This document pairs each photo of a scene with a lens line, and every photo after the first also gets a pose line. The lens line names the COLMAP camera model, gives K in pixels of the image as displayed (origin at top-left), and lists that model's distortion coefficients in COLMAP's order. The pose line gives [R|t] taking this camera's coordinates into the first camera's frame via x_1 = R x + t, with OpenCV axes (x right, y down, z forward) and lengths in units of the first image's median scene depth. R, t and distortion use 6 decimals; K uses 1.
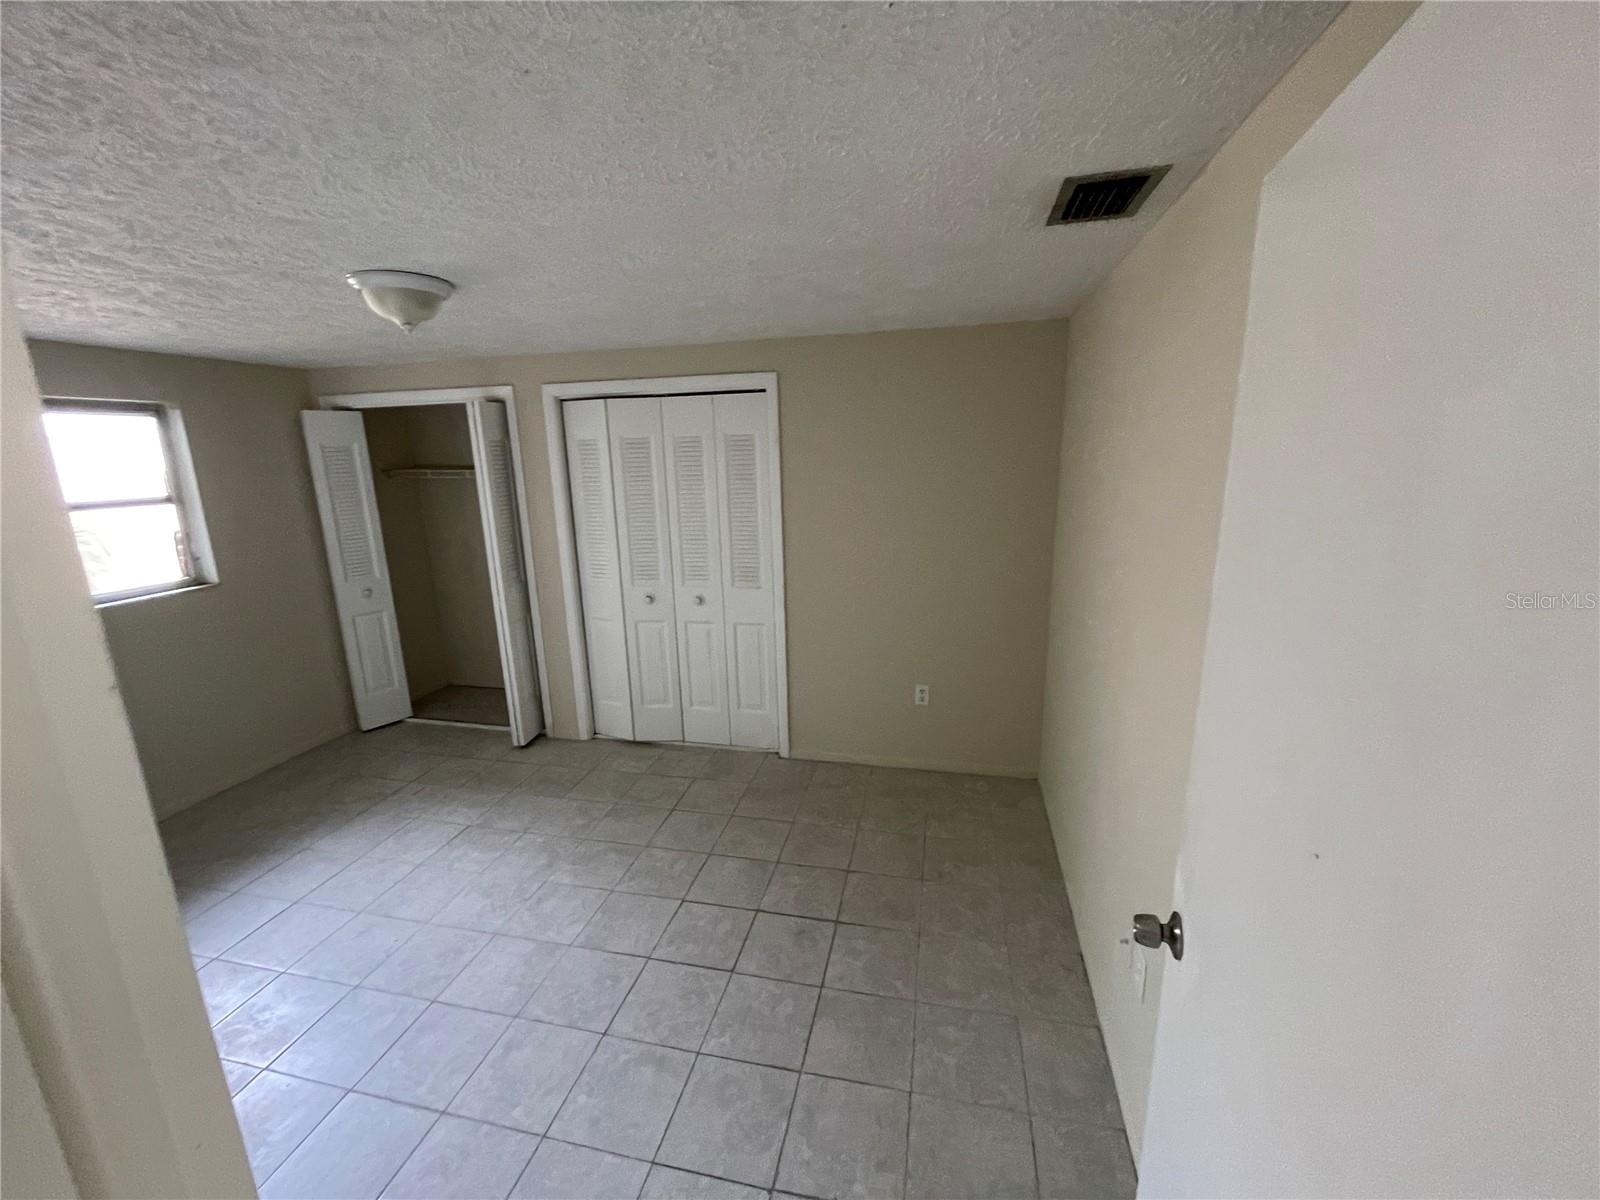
lens RADIAL K [[645.6, 0, 799.1], [0, 645.6, 594.7], [0, 0, 1]] dist [-0.002813, -0.000216]
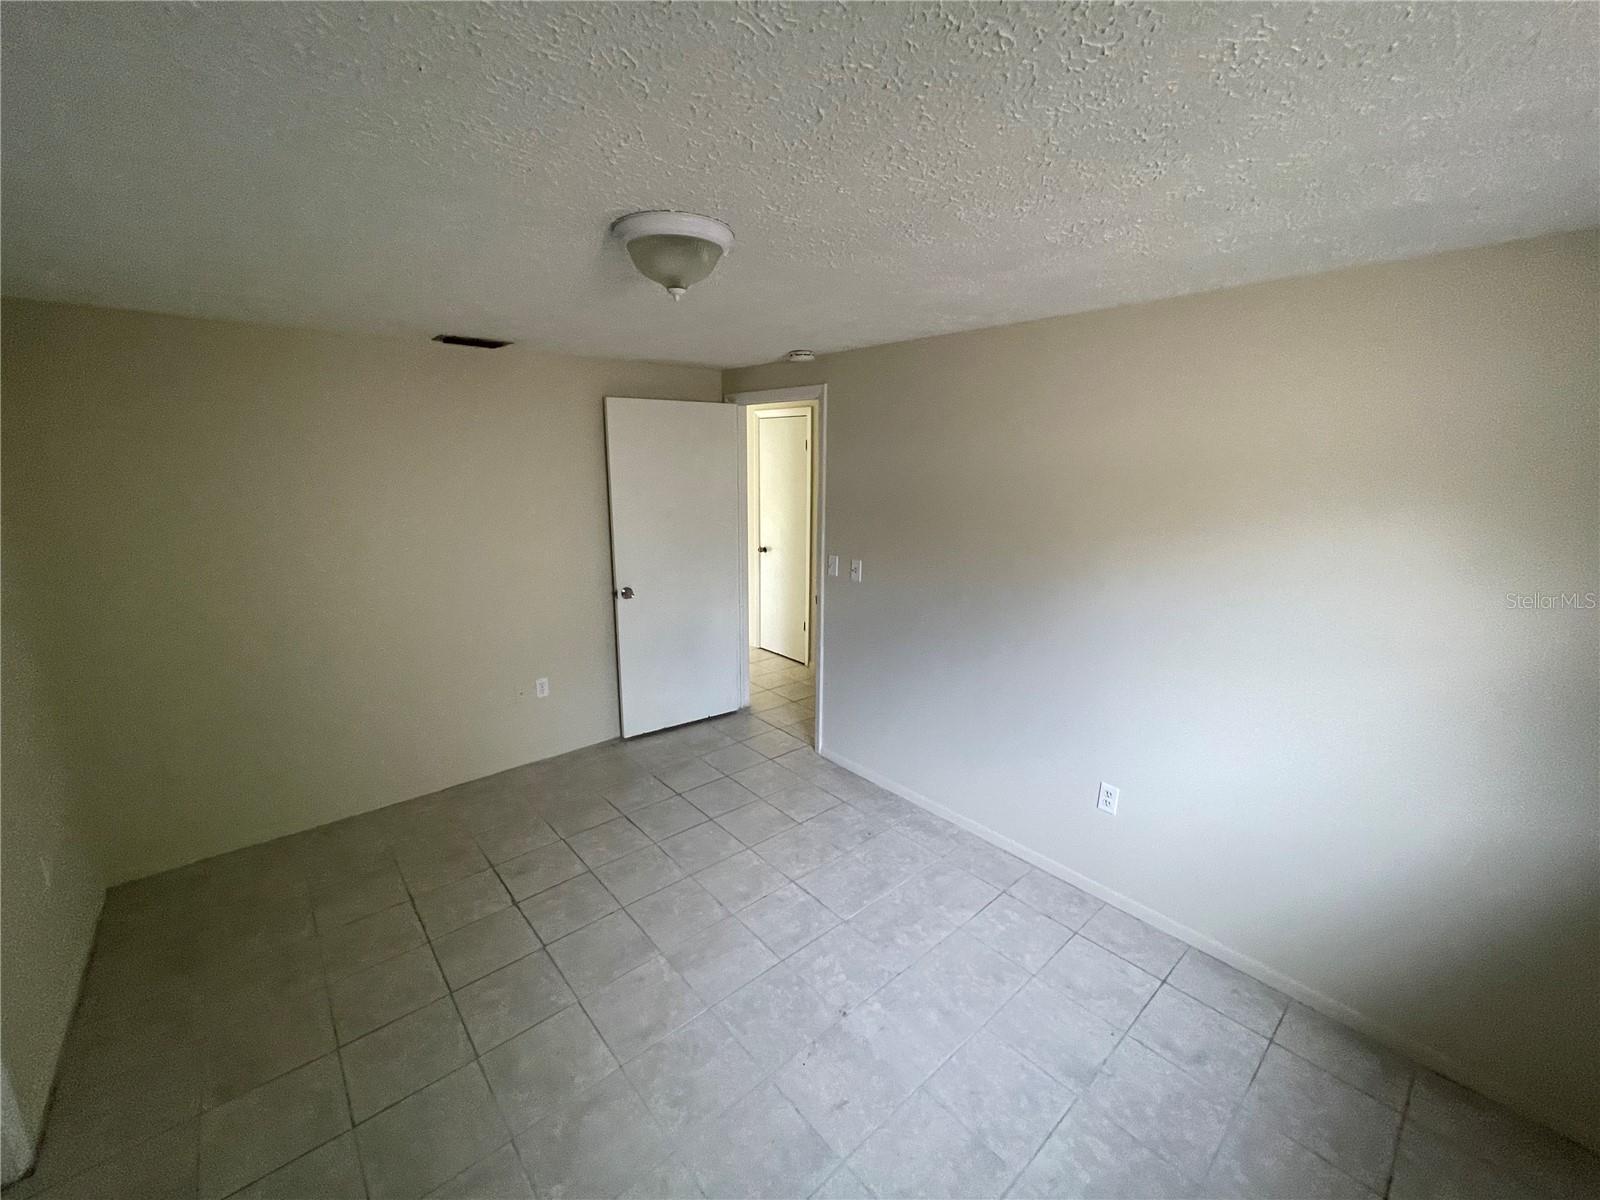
lens RADIAL K [[647.9, 0, 799.2], [0, 647.9, 596.4], [0, 0, 1]] dist [-0.005097, -0.000210]
pose [[-0.806792, -0.099709, 0.582362, -0.743367], [0.147680, 0.920340, 0.362167, -0.204084], [-0.572082, 0.378197, -0.727798, 0.988014]]
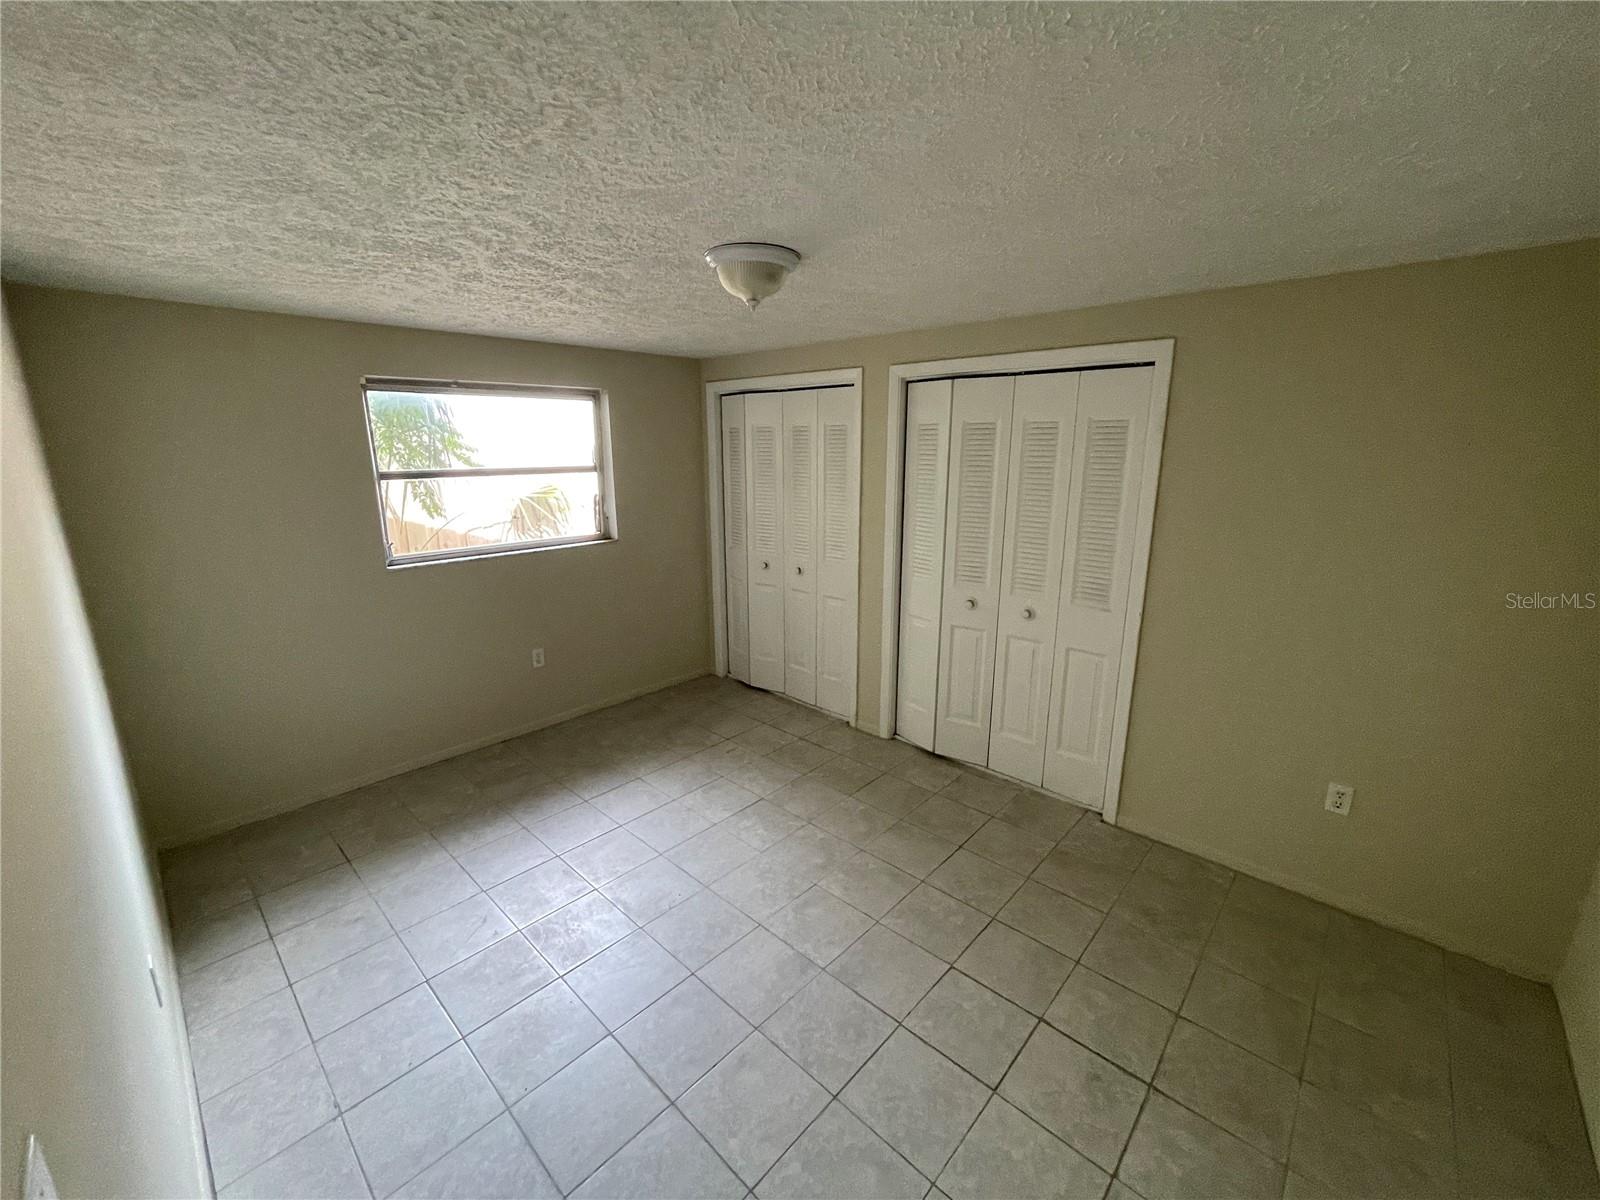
lens RADIAL K [[647.7, 0, 800.6], [0, 647.7, 594.8], [0, 0, 1]] dist [-0.001530, -0.000478]
pose [[0.866049, 0.139021, -0.480241, -0.007758], [-0.130840, 0.990108, 0.050665, -0.023034], [0.482534, 0.018956, 0.875672, 0.112195]]
